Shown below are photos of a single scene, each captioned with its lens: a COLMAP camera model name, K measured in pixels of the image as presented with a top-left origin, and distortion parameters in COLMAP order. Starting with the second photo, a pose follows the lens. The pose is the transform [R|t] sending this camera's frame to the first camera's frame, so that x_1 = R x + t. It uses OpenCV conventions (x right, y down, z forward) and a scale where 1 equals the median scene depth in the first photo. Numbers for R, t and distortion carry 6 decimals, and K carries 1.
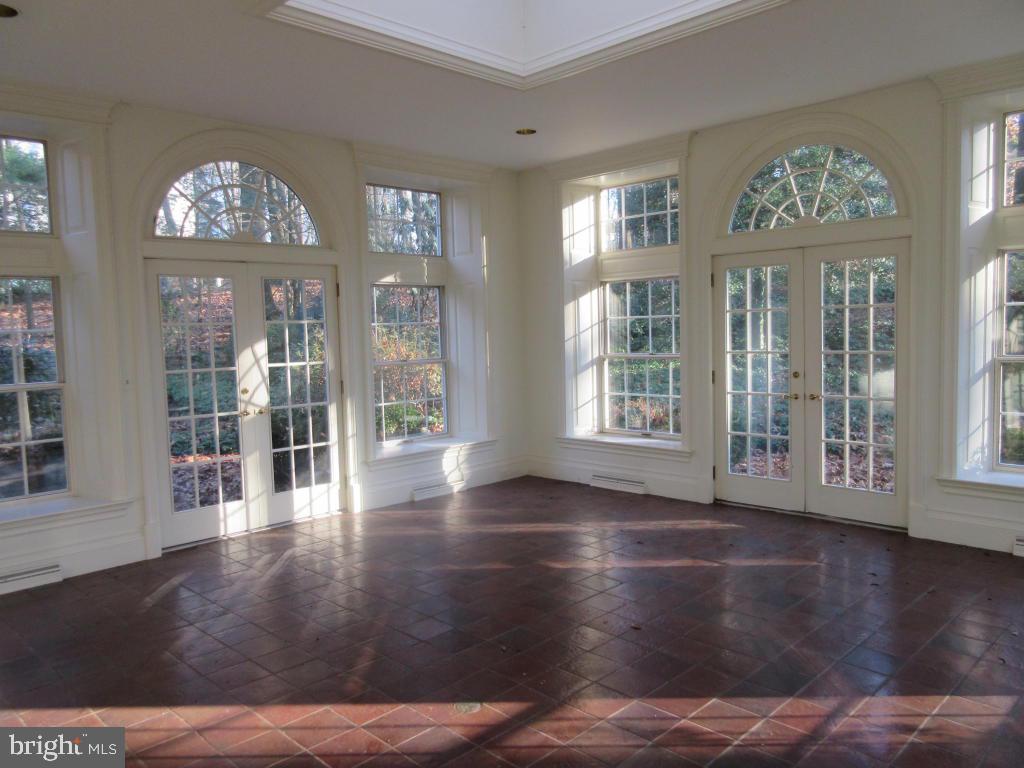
lens RADIAL K [[765.4, 0, 509.0], [0, 765.4, 386.0], [0, 0, 1]] dist [-0.004932, 0.012850]
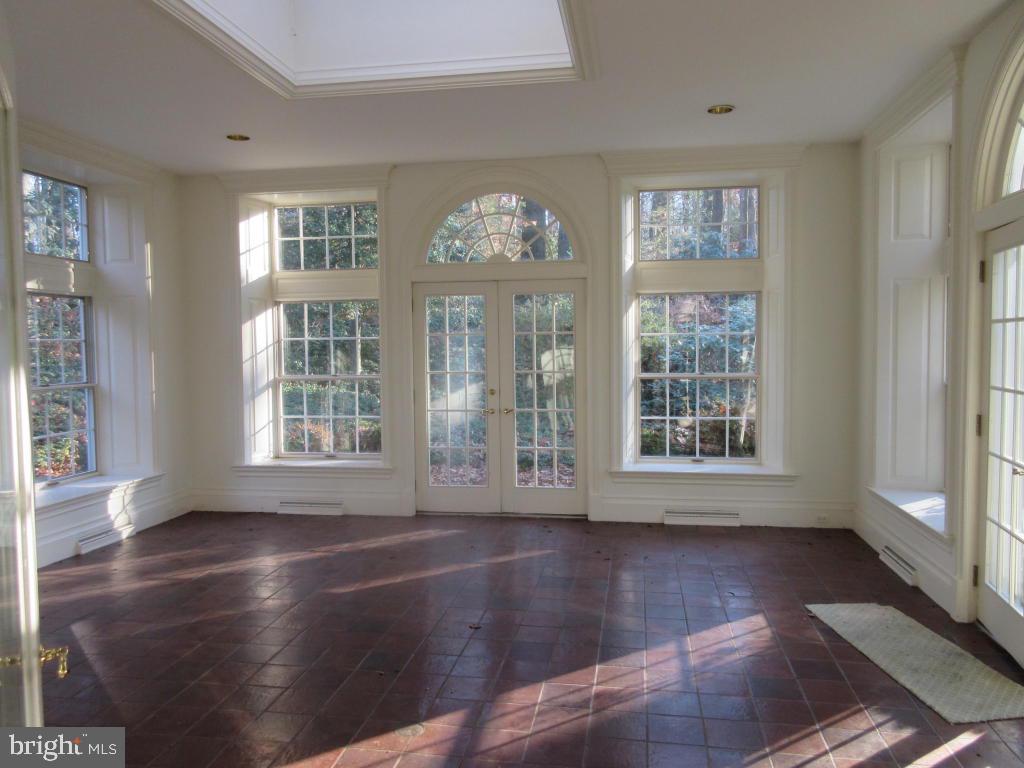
lens RADIAL K [[765.4, 0, 508.6], [0, 765.4, 383.1], [0, 0, 1]] dist [-0.004932, 0.012850]
pose [[0.812965, -0.010485, 0.582218, -0.216459], [0.033524, 0.999022, -0.028819, 0.004713], [-0.581347, 0.042947, 0.812522, 0.050445]]
